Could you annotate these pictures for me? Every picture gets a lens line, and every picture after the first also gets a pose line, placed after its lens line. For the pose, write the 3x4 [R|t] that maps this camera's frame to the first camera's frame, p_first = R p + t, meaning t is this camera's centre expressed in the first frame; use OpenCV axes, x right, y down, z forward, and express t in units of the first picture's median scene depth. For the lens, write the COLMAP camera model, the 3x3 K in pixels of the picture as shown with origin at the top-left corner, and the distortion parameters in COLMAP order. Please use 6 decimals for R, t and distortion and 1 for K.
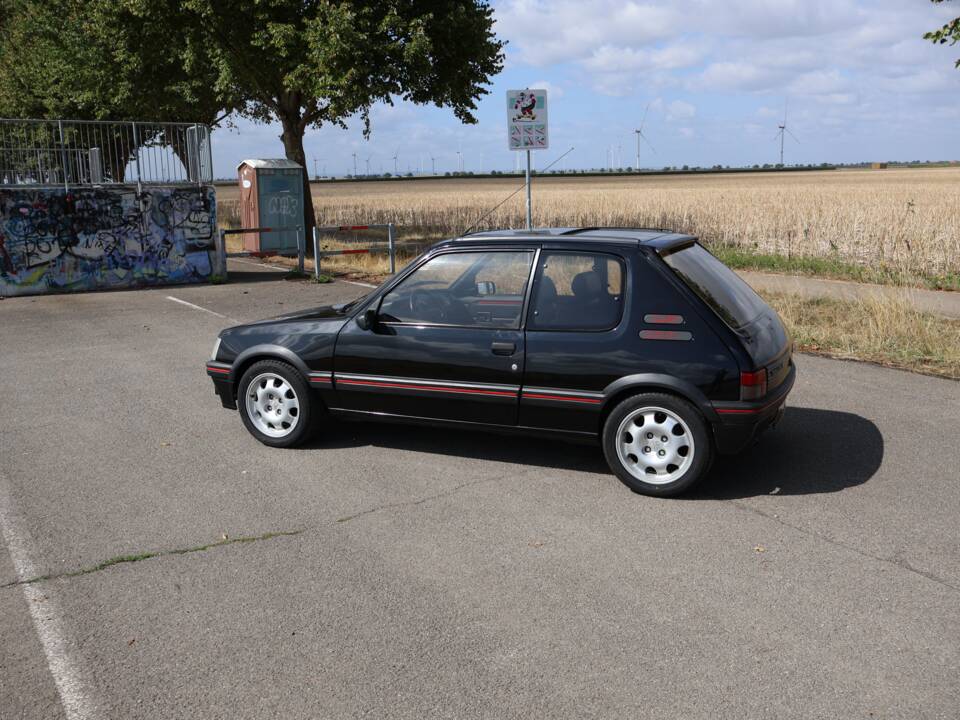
lens RADIAL K [[893.6, 0, 478.9], [0, 893.6, 374.0], [0, 0, 1]] dist [0.003491, 0.000000]
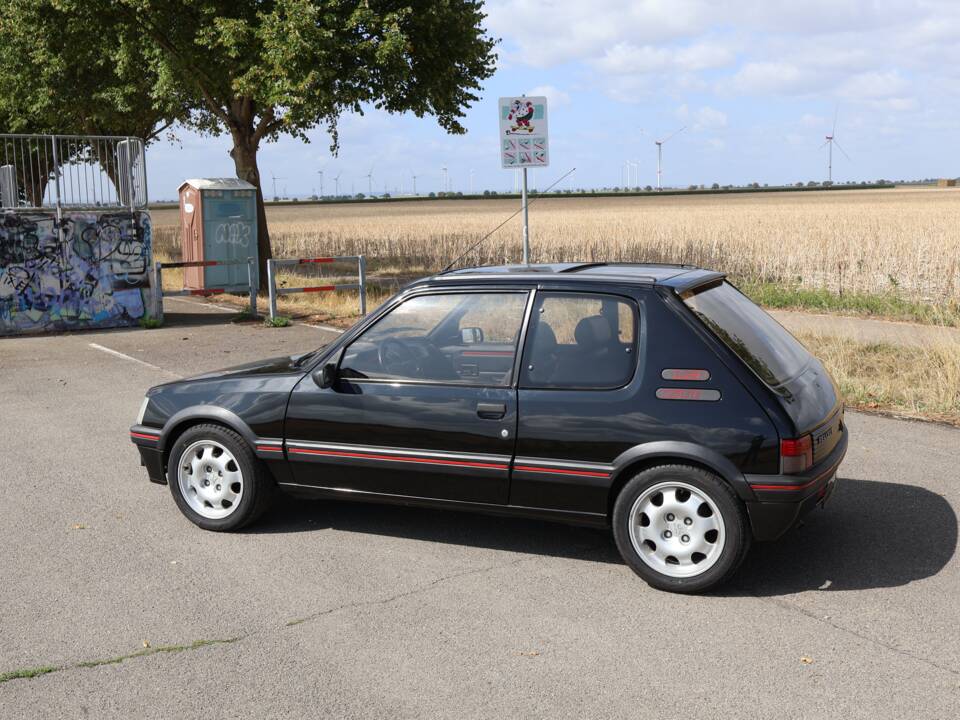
lens RADIAL K [[1074.7, 0, 471.3], [0, 1074.7, 384.4], [0, 0, 1]] dist [0.012710, 0.000000]
pose [[0.999996, -0.002404, 0.001649, 0.004918], [0.002476, 0.998969, -0.045333, -0.004898], [-0.001538, 0.045337, 0.998971, 0.008185]]
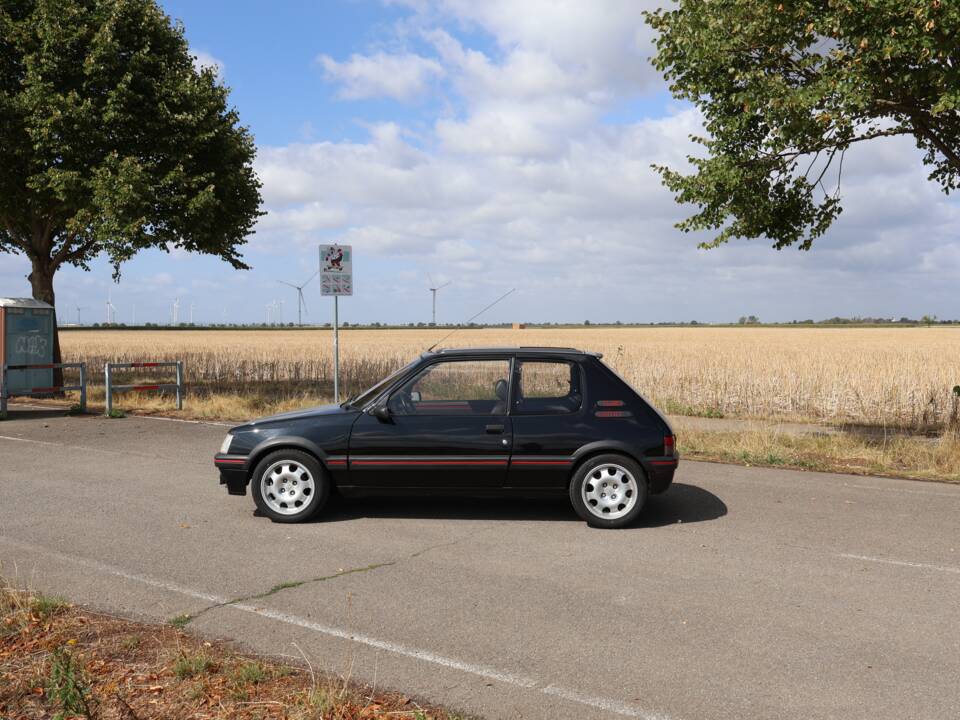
lens RADIAL K [[893.6, 0, 481.0], [0, 893.6, 364.6], [0, 0, 1]] dist [0.003491, 0.000000]
pose [[0.933209, 0.006958, 0.359267, -0.305682], [0.057585, 0.983995, -0.168636, 0.065587], [-0.354690, 0.178061, 0.917872, -0.165532]]
